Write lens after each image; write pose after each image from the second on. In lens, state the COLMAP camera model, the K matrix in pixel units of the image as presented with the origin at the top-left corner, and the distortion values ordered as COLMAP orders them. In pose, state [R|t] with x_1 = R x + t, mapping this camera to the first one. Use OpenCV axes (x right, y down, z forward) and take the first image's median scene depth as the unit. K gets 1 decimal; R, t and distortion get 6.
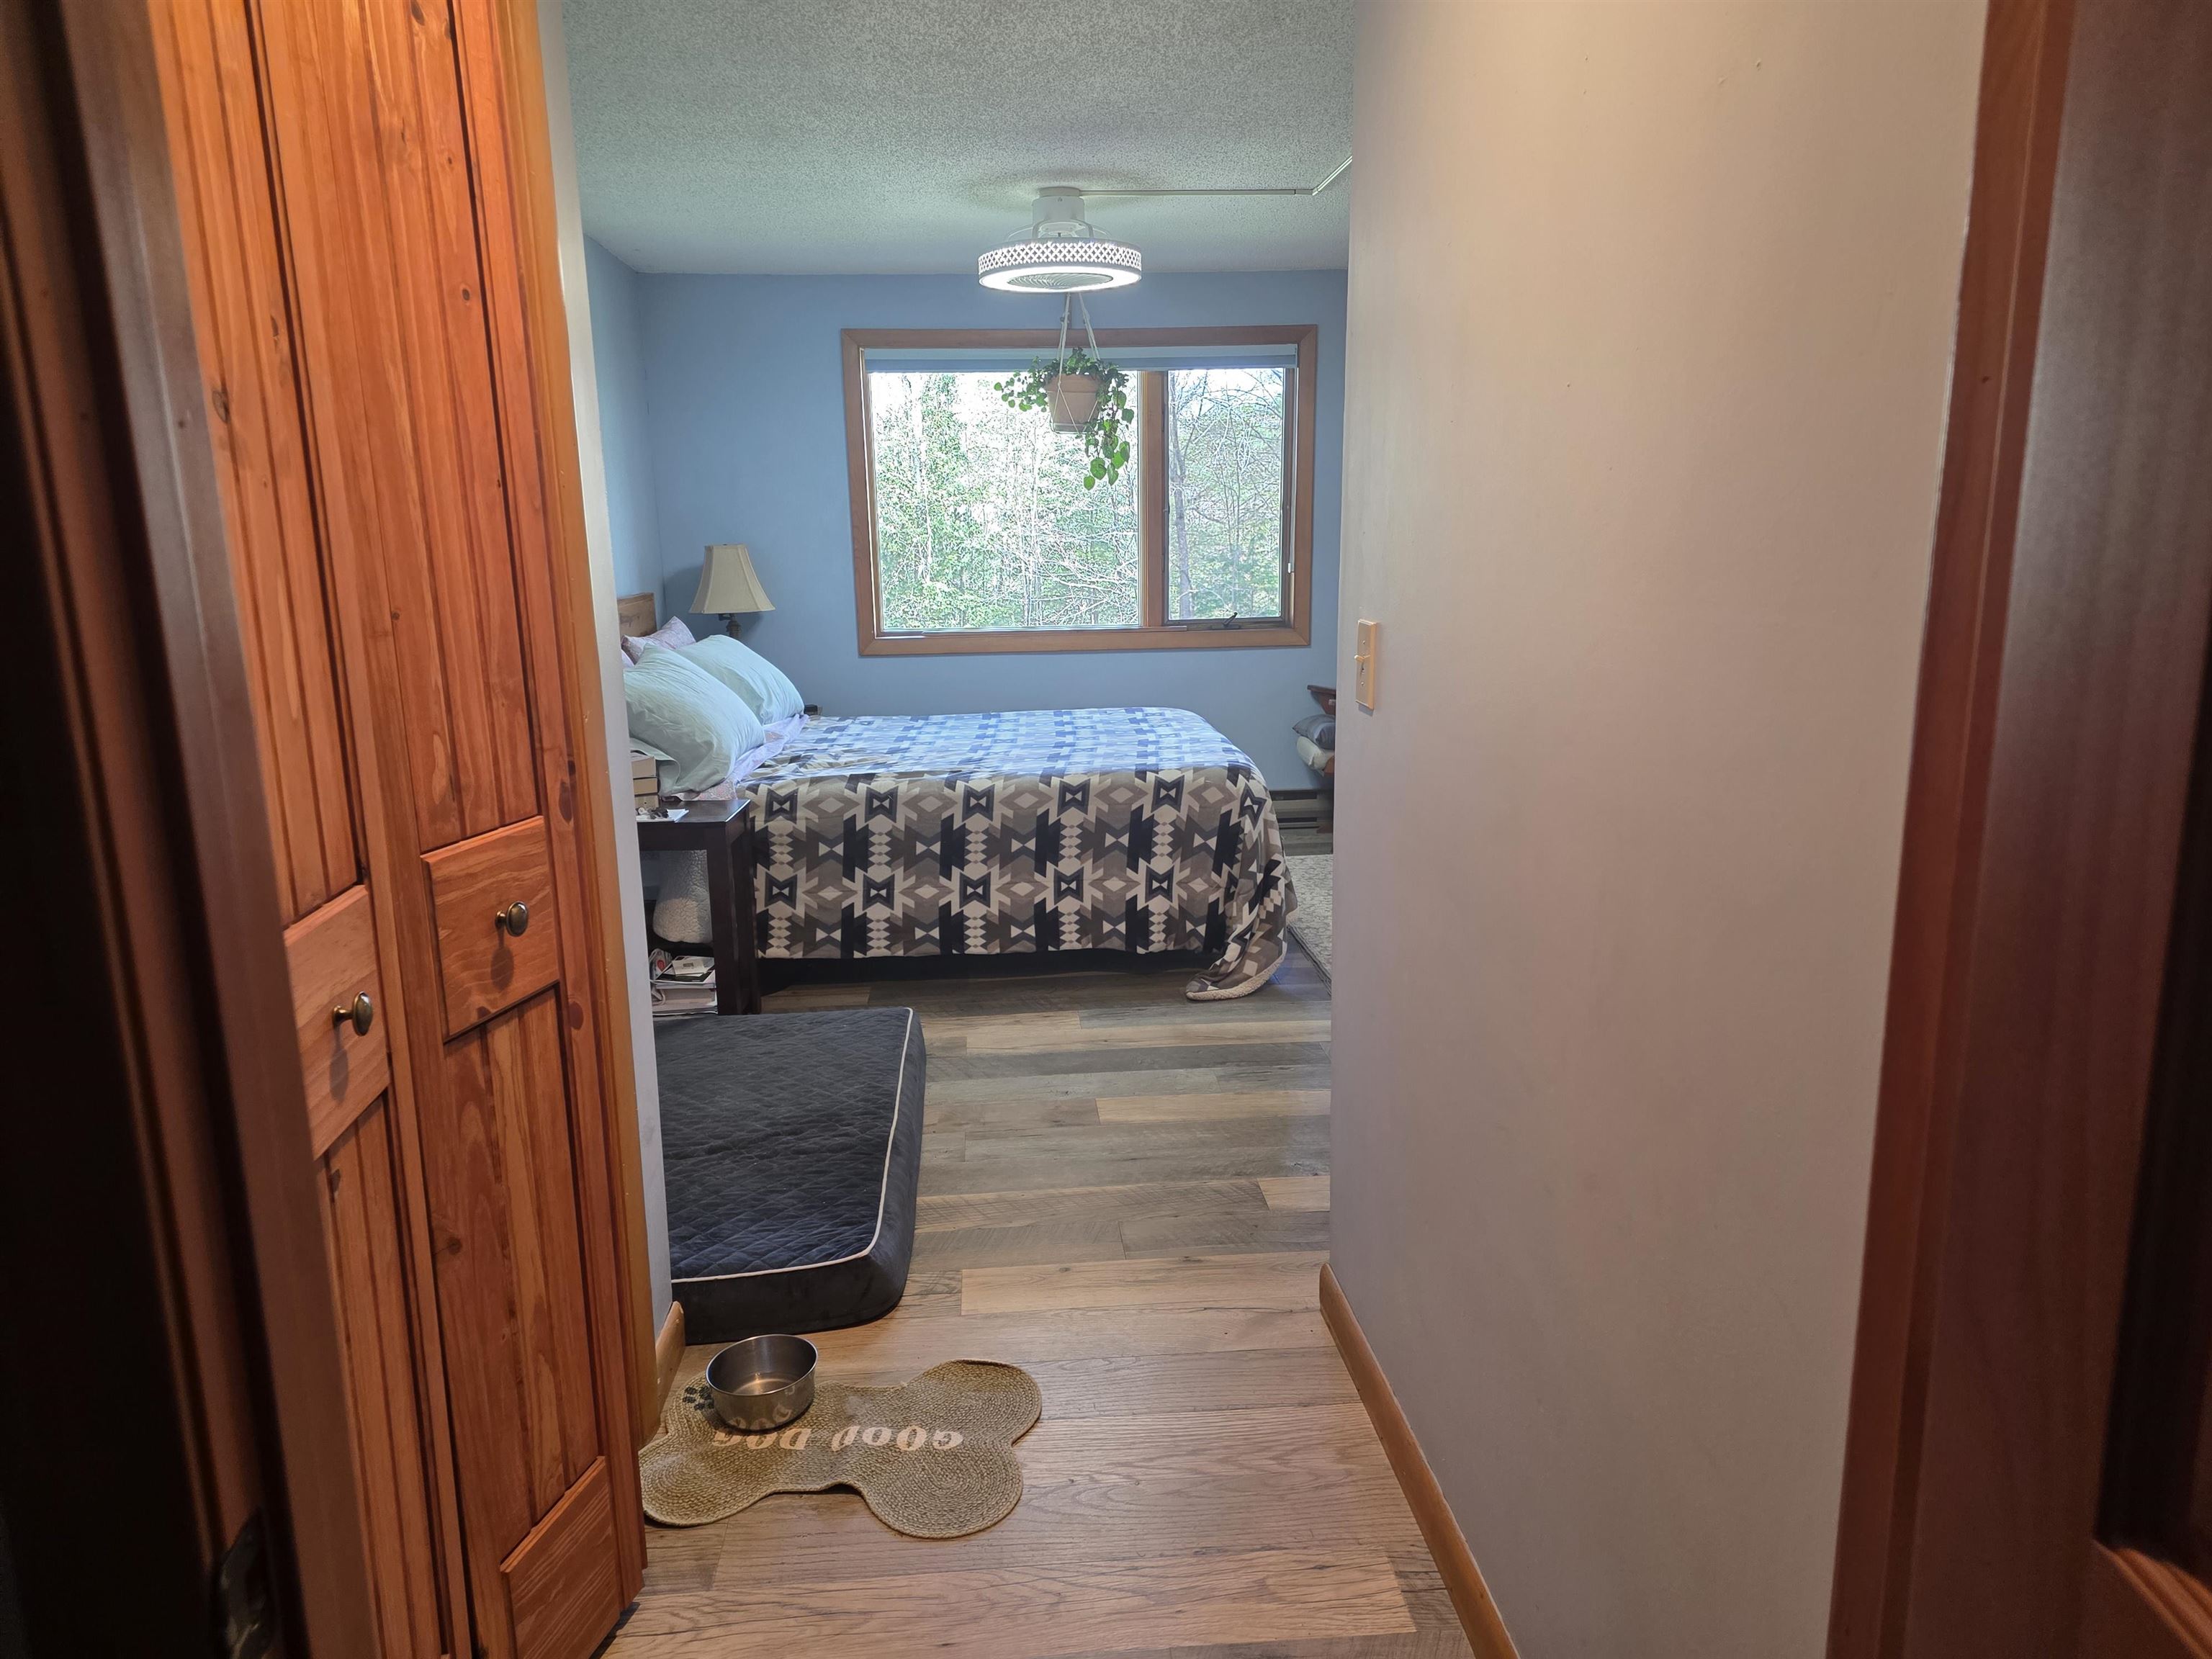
lens RADIAL K [[1455.7, 0, 1109.0], [0, 1455.7, 838.0], [0, 0, 1]] dist [0.080667, -0.068505]
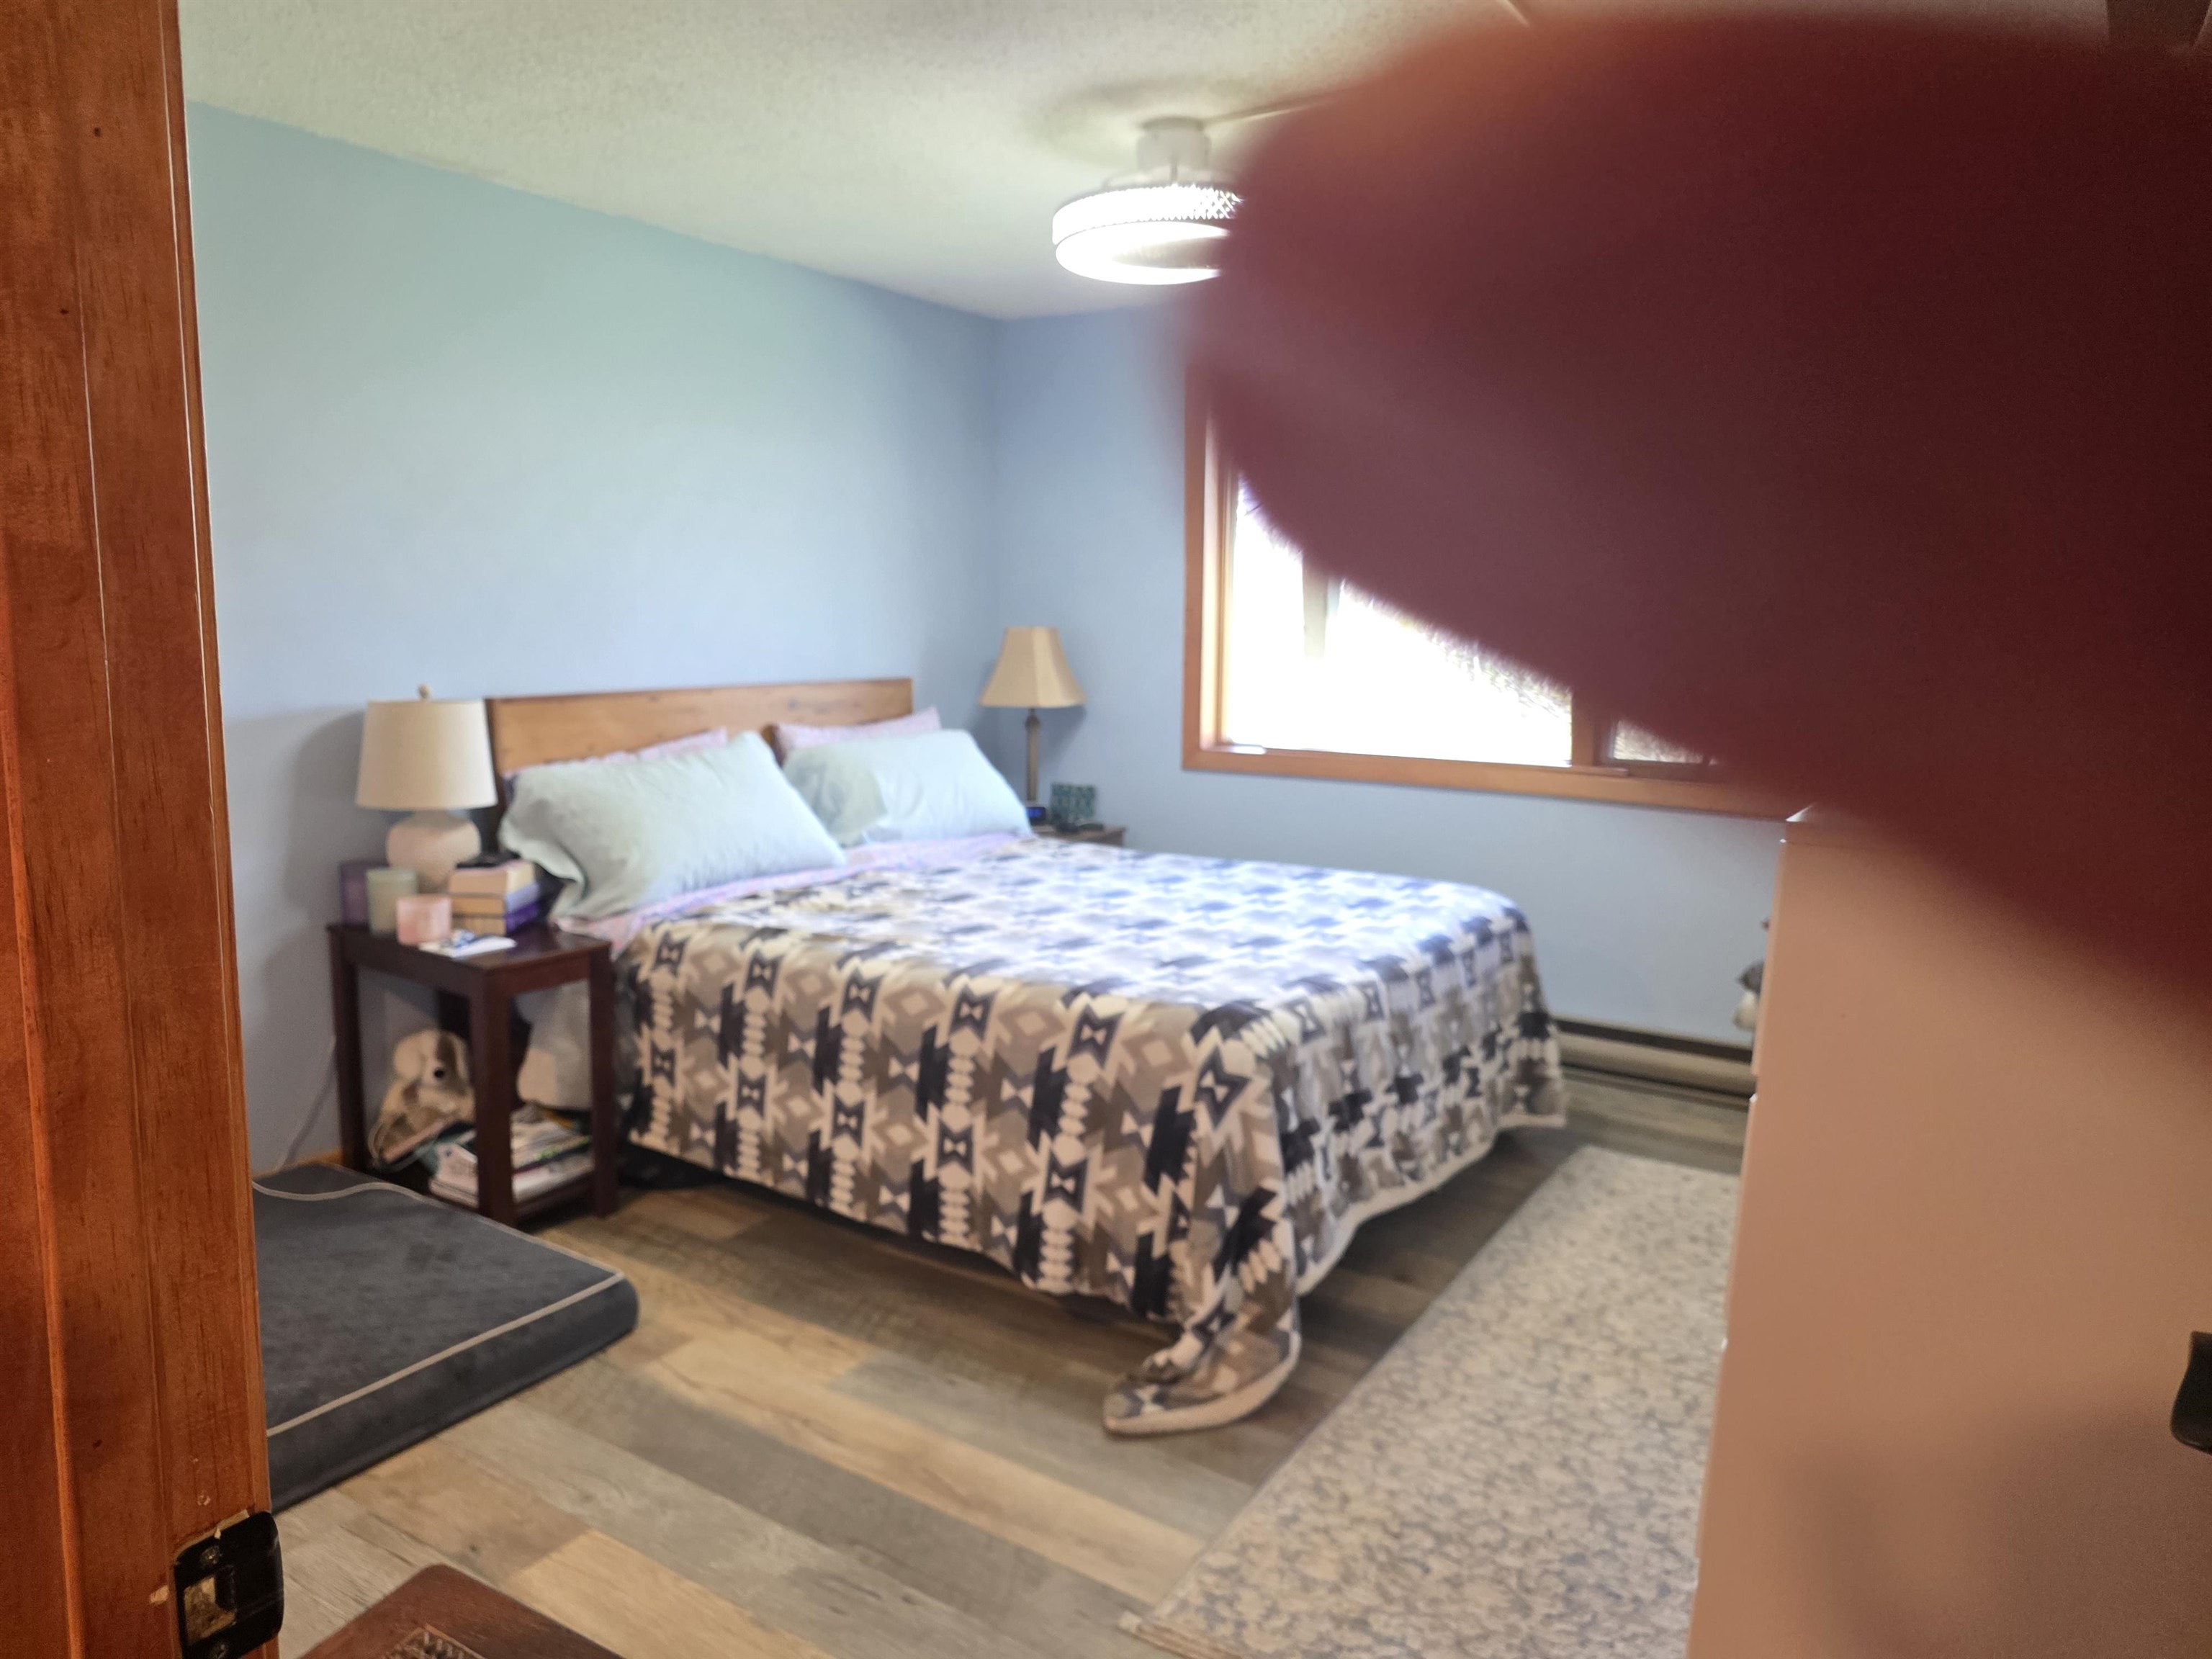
lens RADIAL K [[1480.3, 0, 1064.0], [0, 1480.3, 774.2], [0, 0, 1]] dist [0.006124, -0.030165]
pose [[0.777606, 0.088149, -0.622543, 0.408394], [-0.153559, 0.986766, -0.052087, -0.104826], [0.609712, 0.136100, 0.780851, 0.494247]]
